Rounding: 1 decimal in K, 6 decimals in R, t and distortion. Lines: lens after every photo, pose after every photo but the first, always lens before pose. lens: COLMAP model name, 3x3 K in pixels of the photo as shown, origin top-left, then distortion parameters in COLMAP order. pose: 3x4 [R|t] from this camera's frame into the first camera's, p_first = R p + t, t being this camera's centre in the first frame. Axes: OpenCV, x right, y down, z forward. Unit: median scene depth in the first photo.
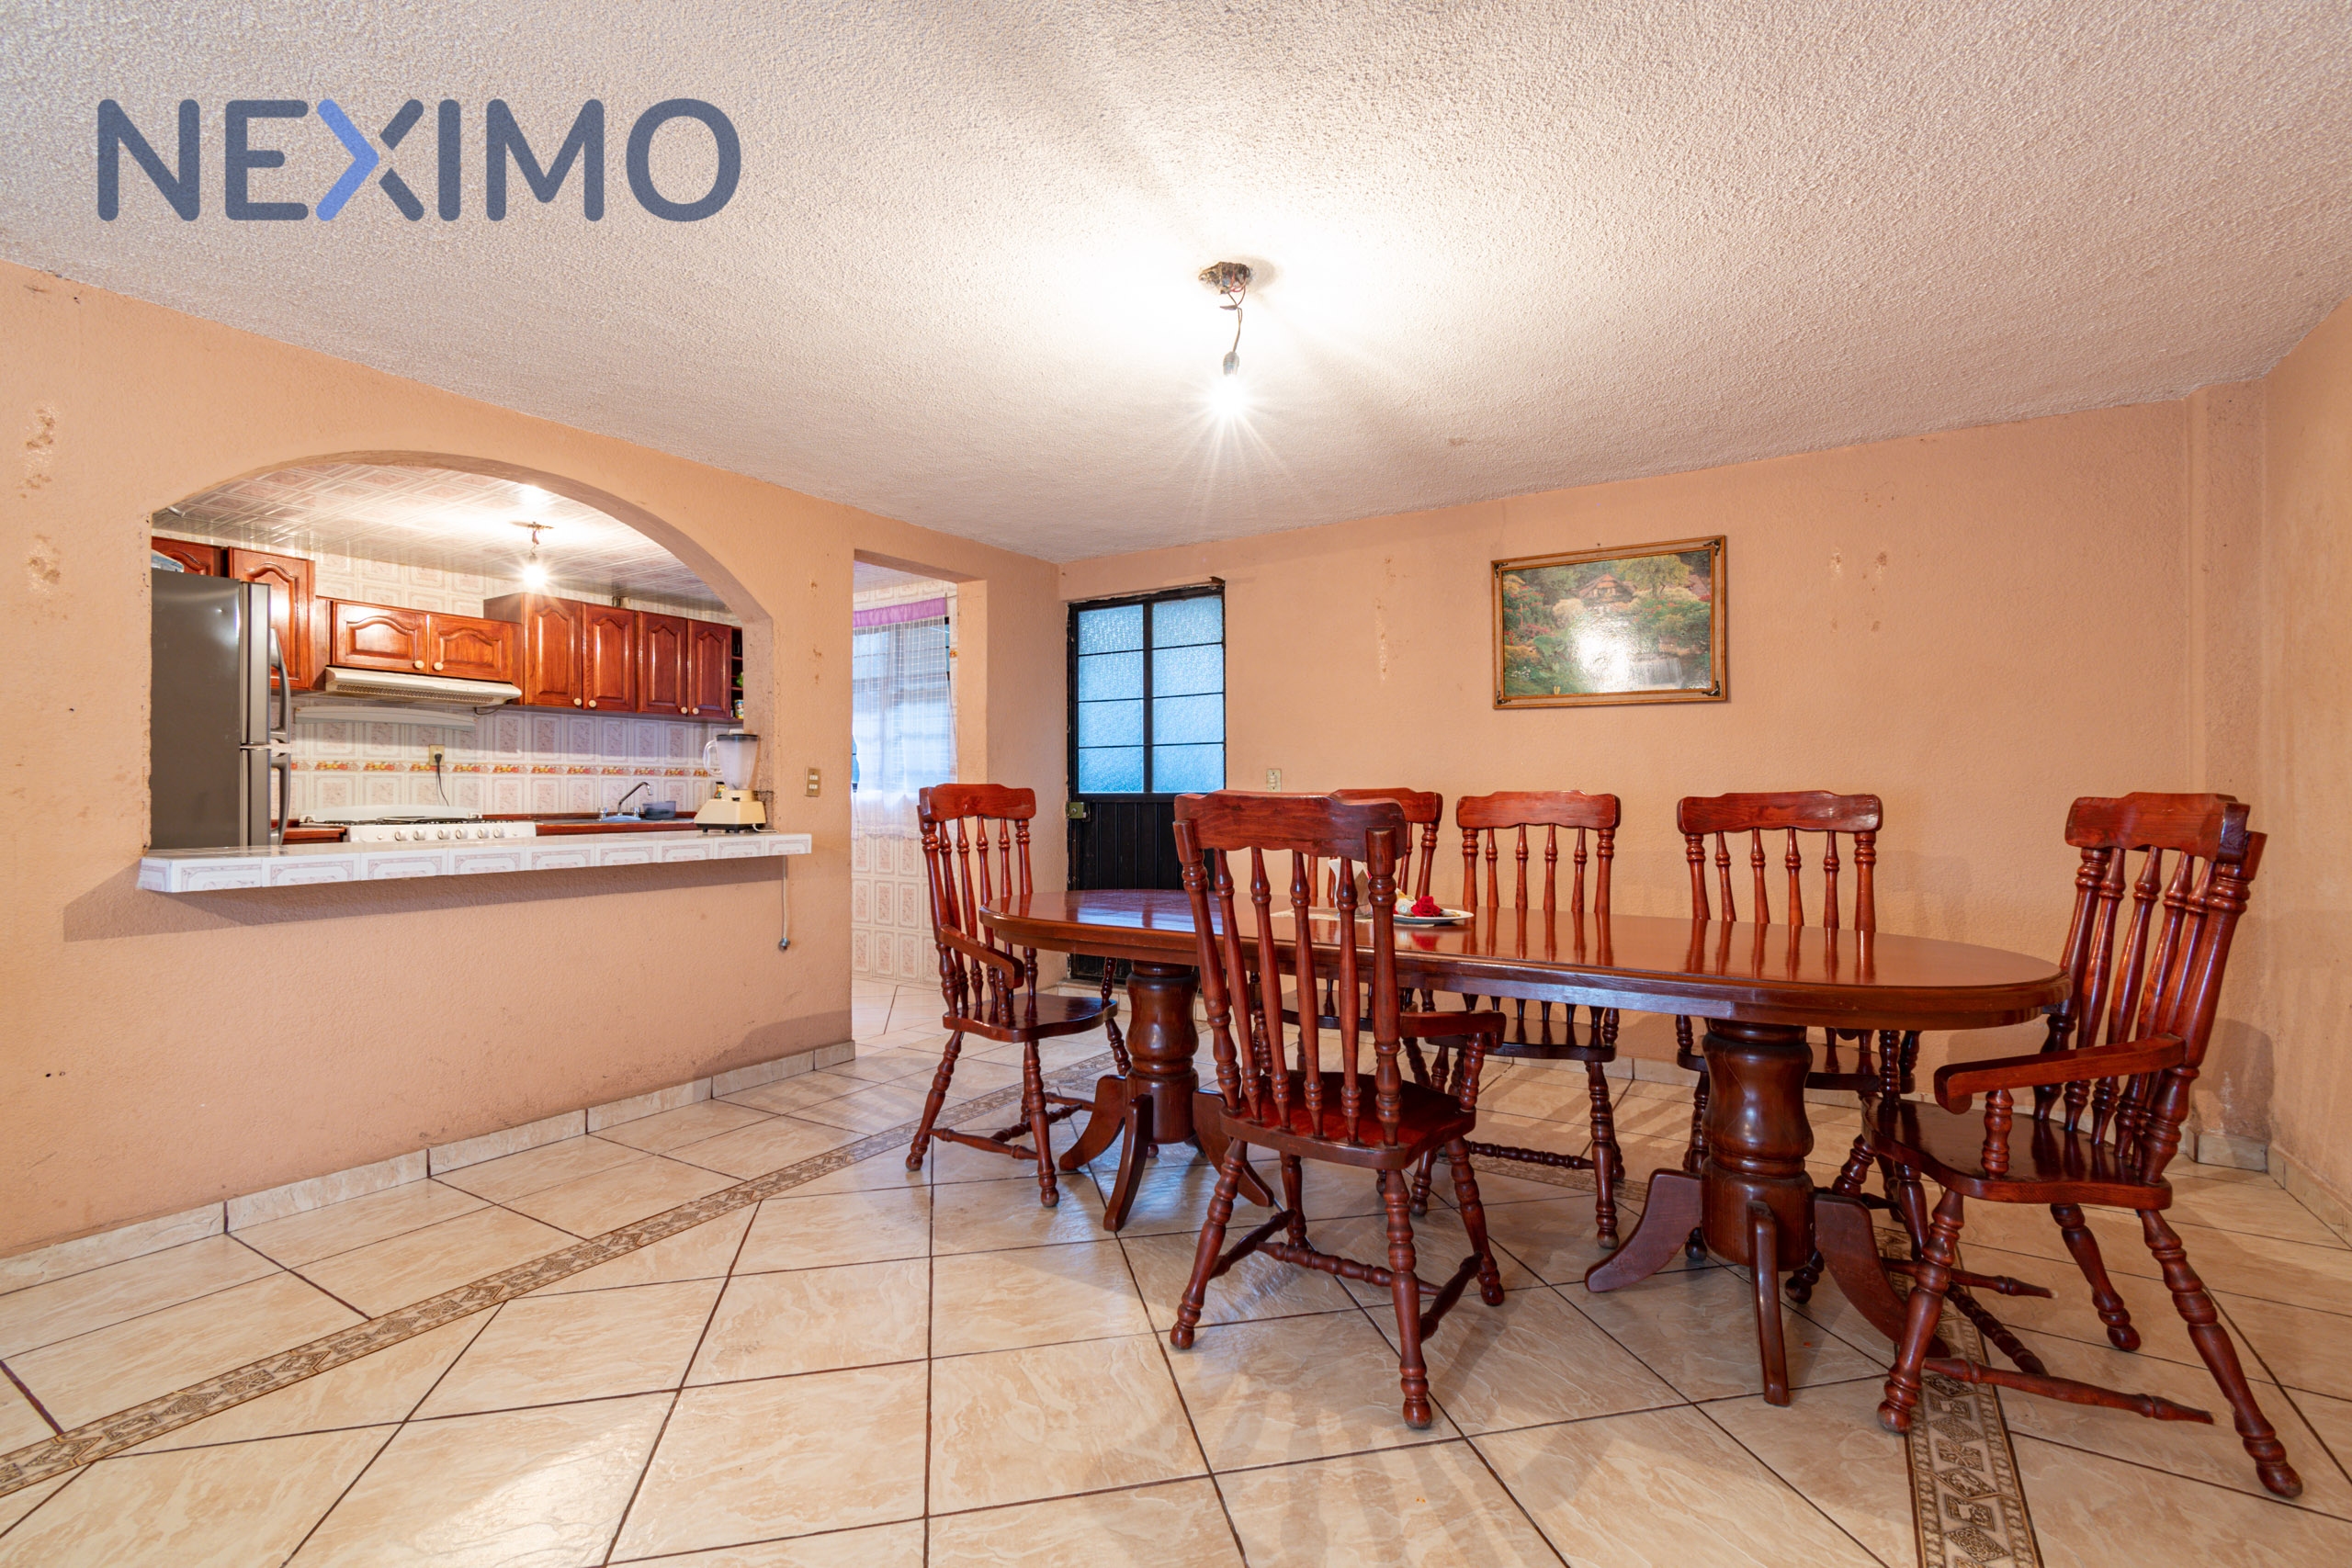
lens RADIAL K [[1035.2, 0, 1175.9], [0, 1035.2, 790.1], [0, 0, 1]] dist [0.002851, 0.000192]
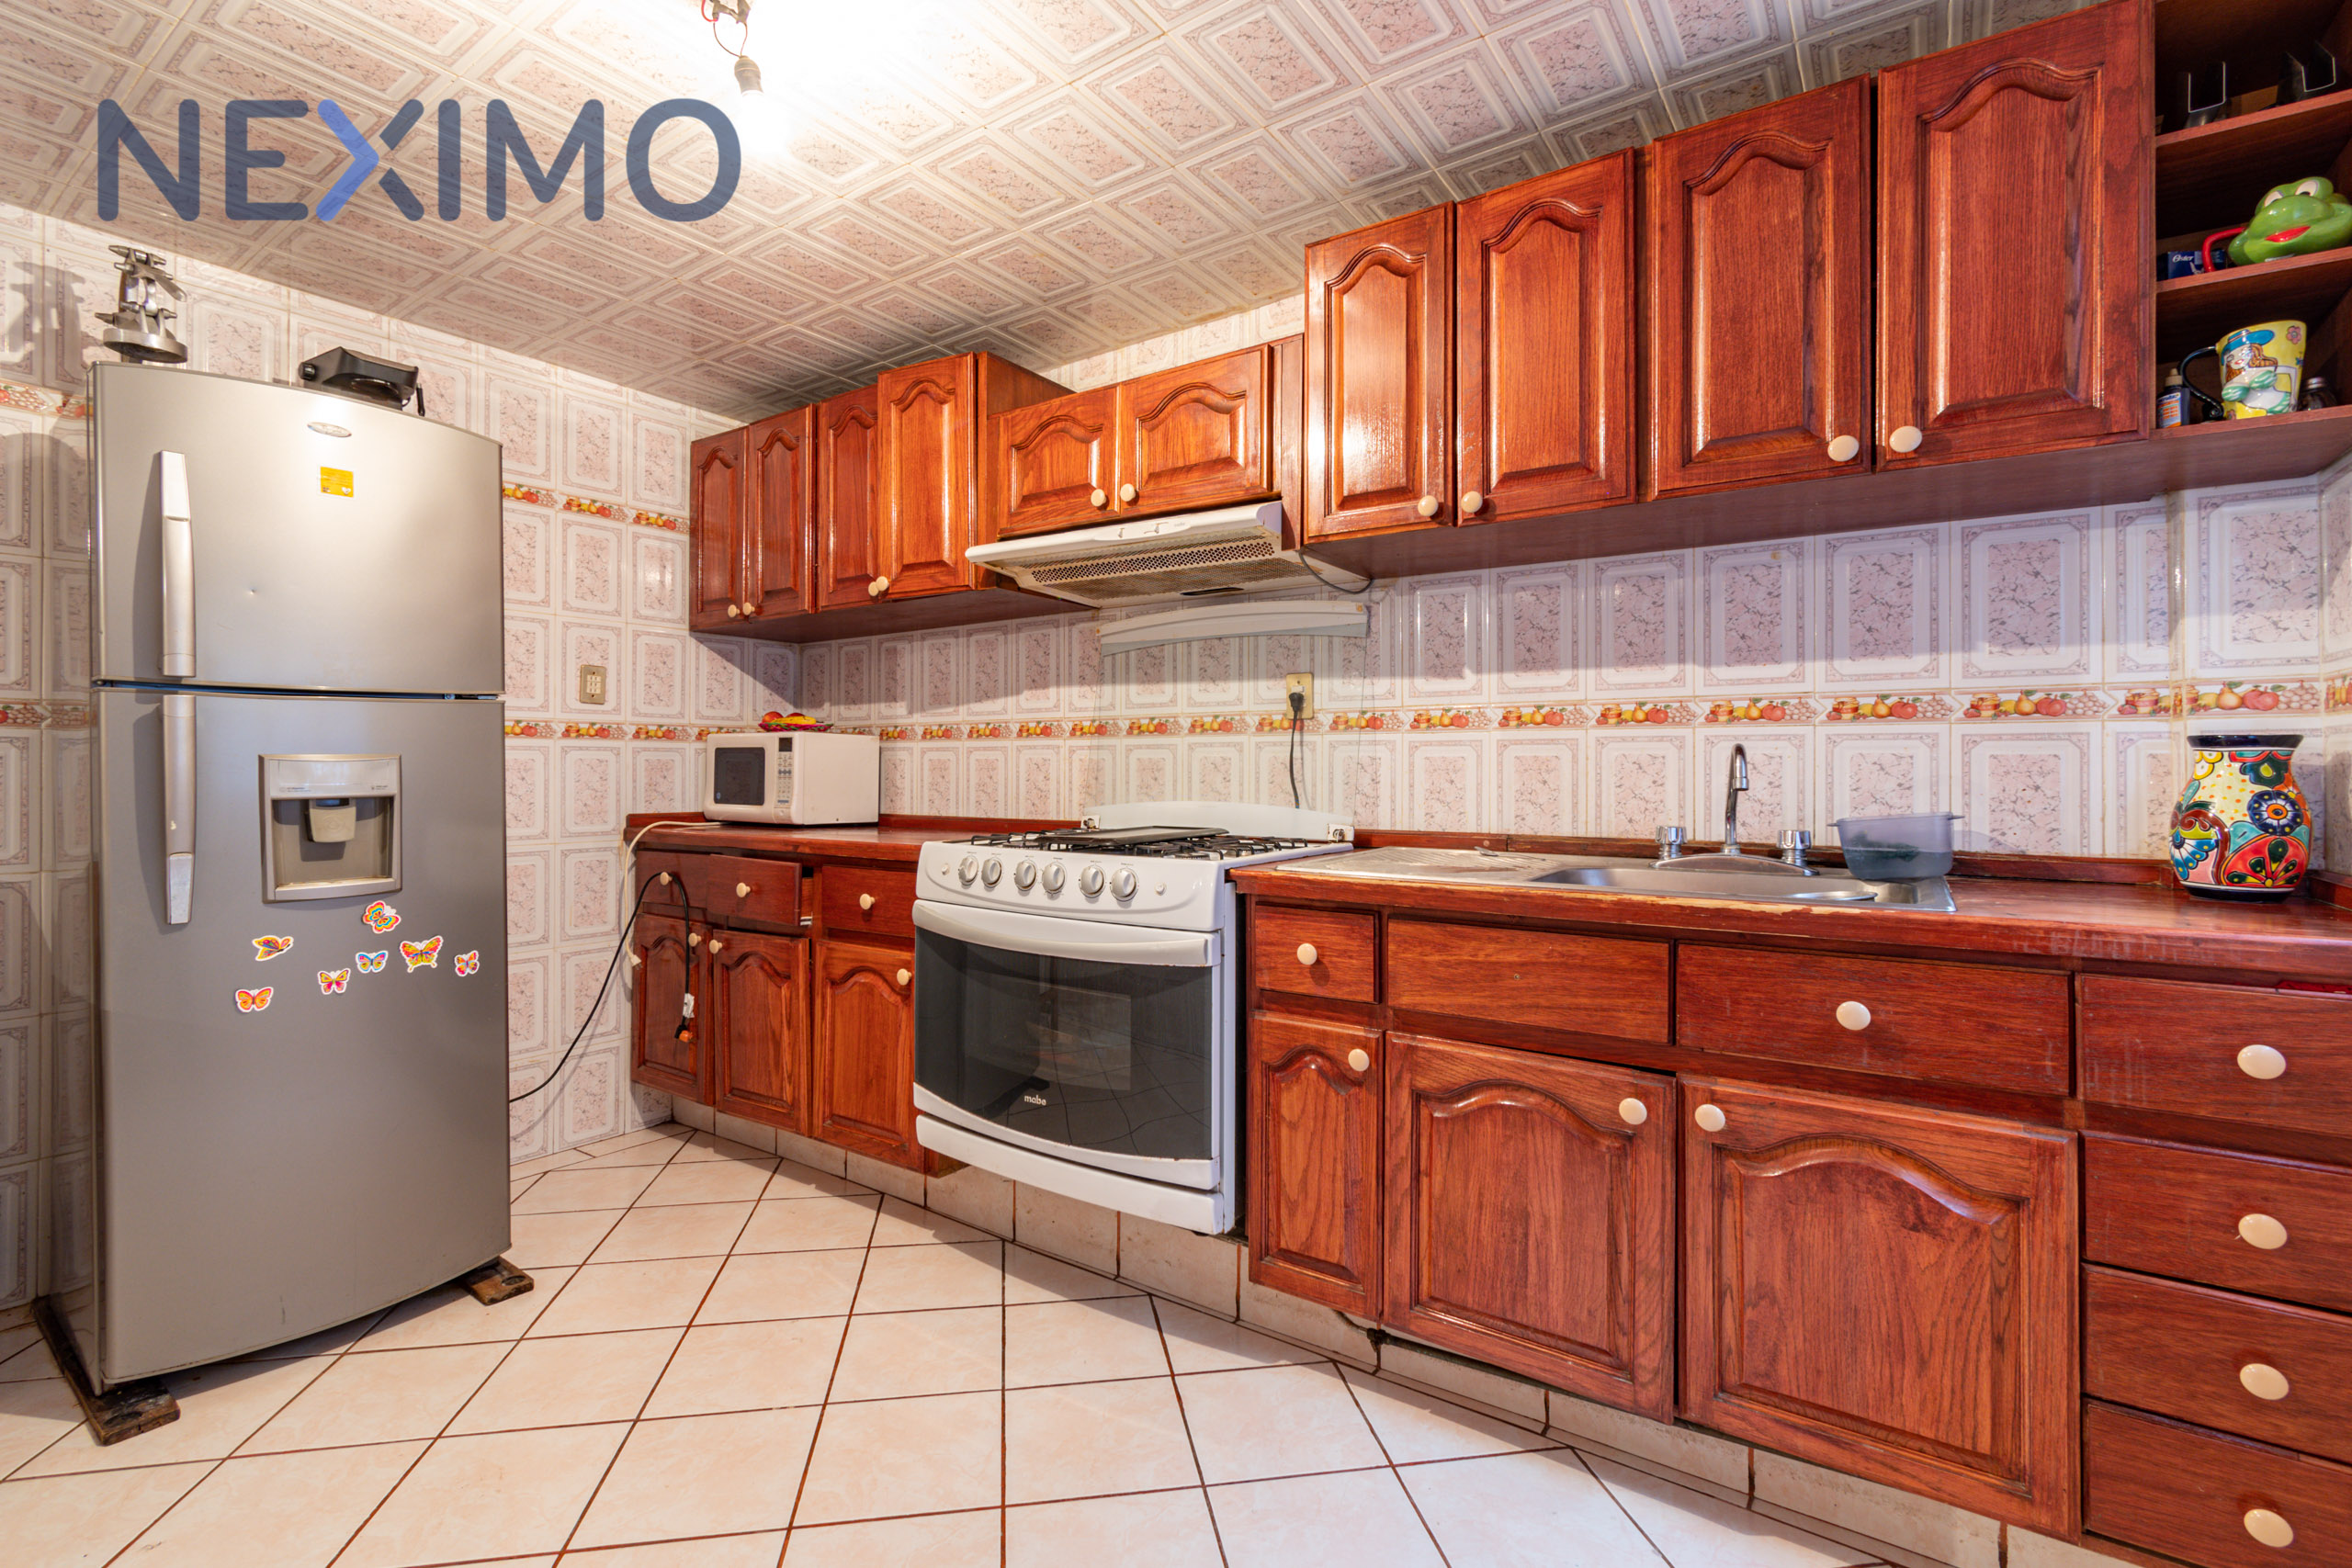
lens RADIAL K [[1035.2, 0, 1178.4], [0, 1035.2, 770.6], [0, 0, 1]] dist [0.002851, 0.000192]
pose [[-0.046317, 0.009220, -0.998884, -0.387544], [0.006620, 0.999938, 0.008923, -0.007949], [0.998905, -0.006200, -0.046375, 1.487753]]
